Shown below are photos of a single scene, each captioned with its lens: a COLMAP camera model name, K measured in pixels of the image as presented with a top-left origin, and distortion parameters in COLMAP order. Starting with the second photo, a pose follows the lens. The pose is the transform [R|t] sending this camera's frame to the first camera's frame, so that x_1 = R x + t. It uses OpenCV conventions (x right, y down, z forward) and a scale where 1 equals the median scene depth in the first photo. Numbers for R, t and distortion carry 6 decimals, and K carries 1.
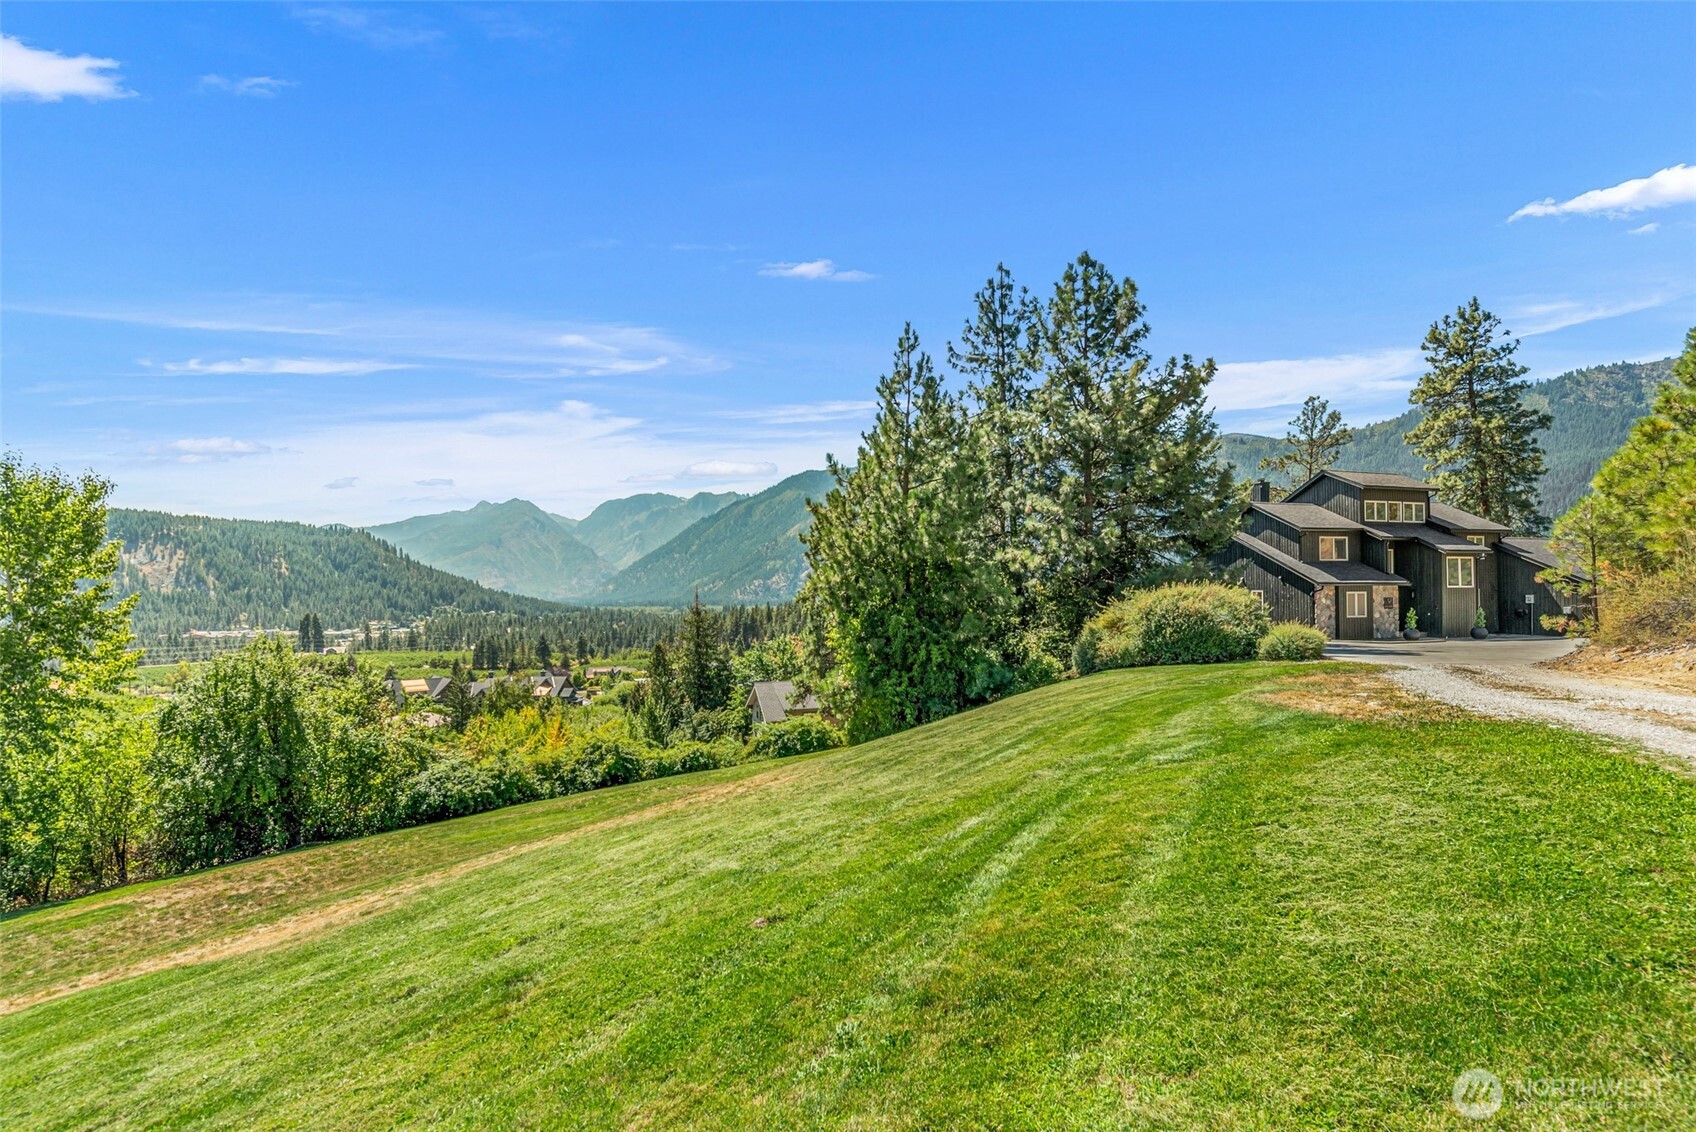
lens RADIAL K [[752.2, 0, 853.2], [0, 752.2, 578.2], [0, 0, 1]] dist [0.013476, -0.003159]
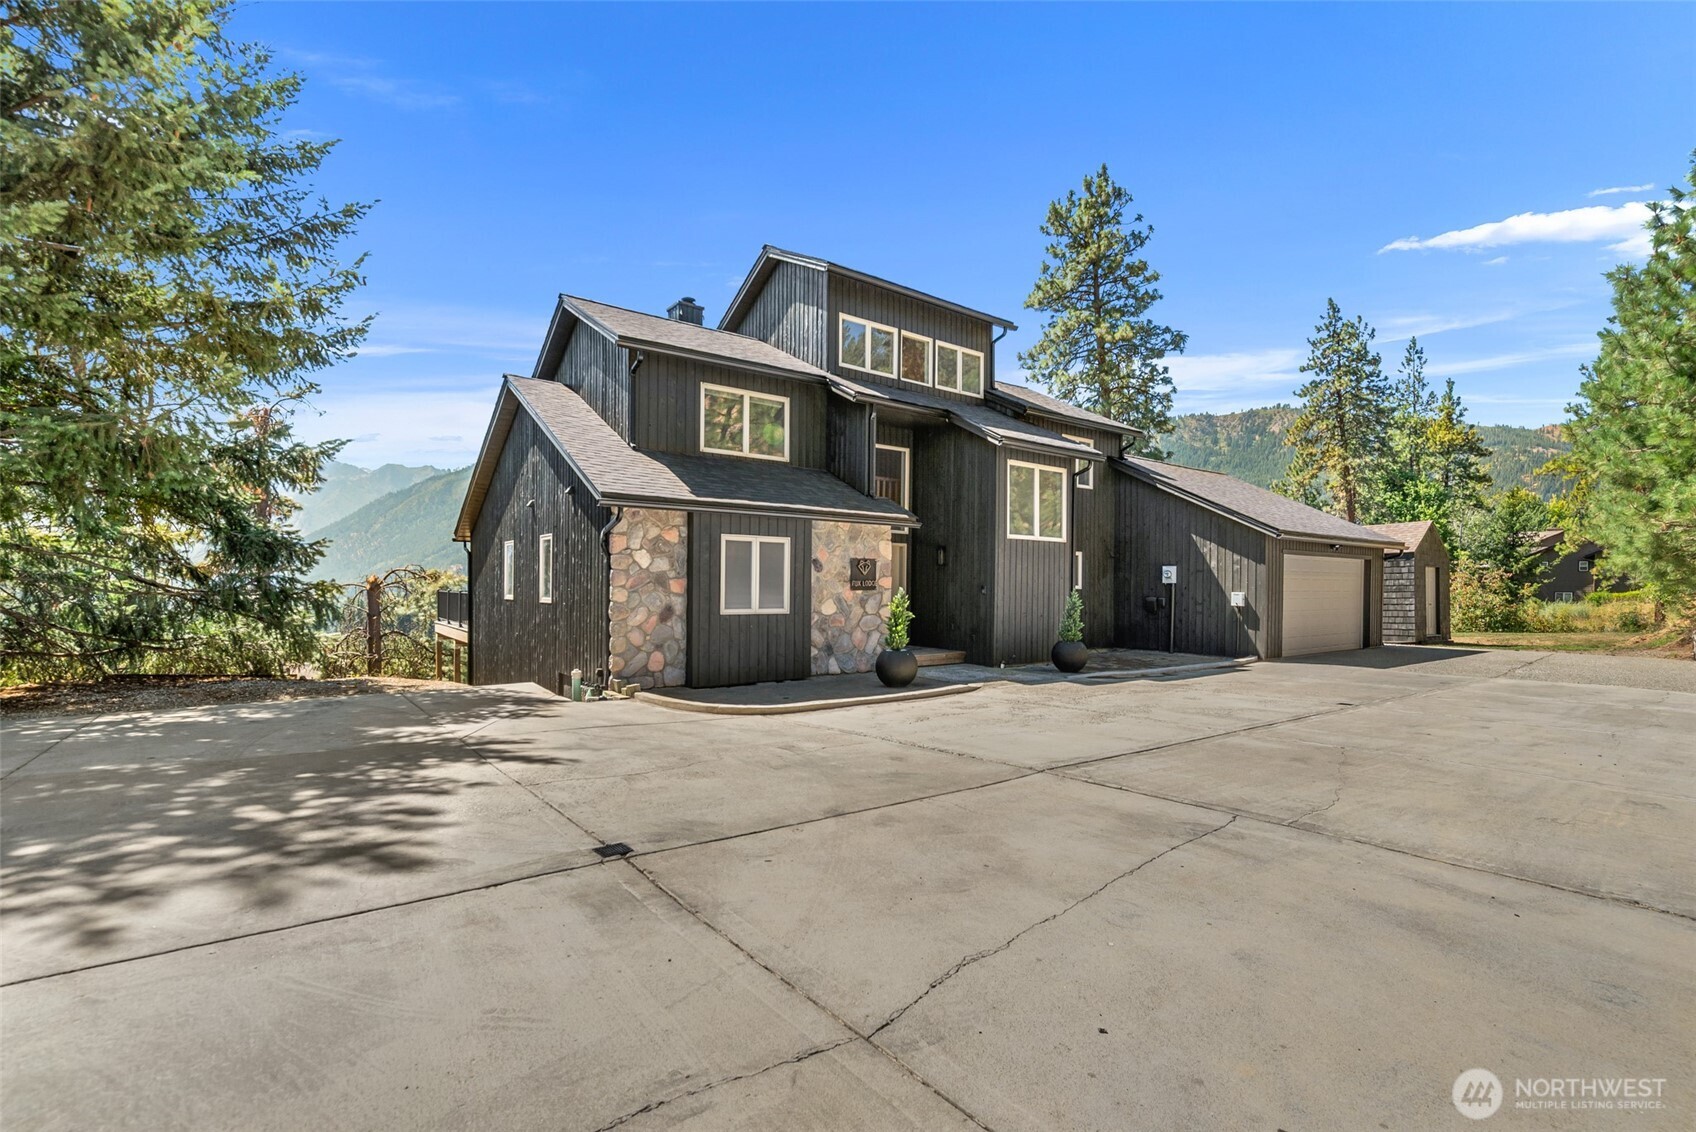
lens RADIAL K [[752.2, 0, 839.2], [0, 752.2, 576.1], [0, 0, 1]] dist [0.013476, -0.003159]
pose [[0.940721, 0.024109, 0.338324, 0.522714], [-0.026853, 0.999633, 0.003433, 0.029613], [-0.338117, -0.012315, 0.941023, 0.606782]]
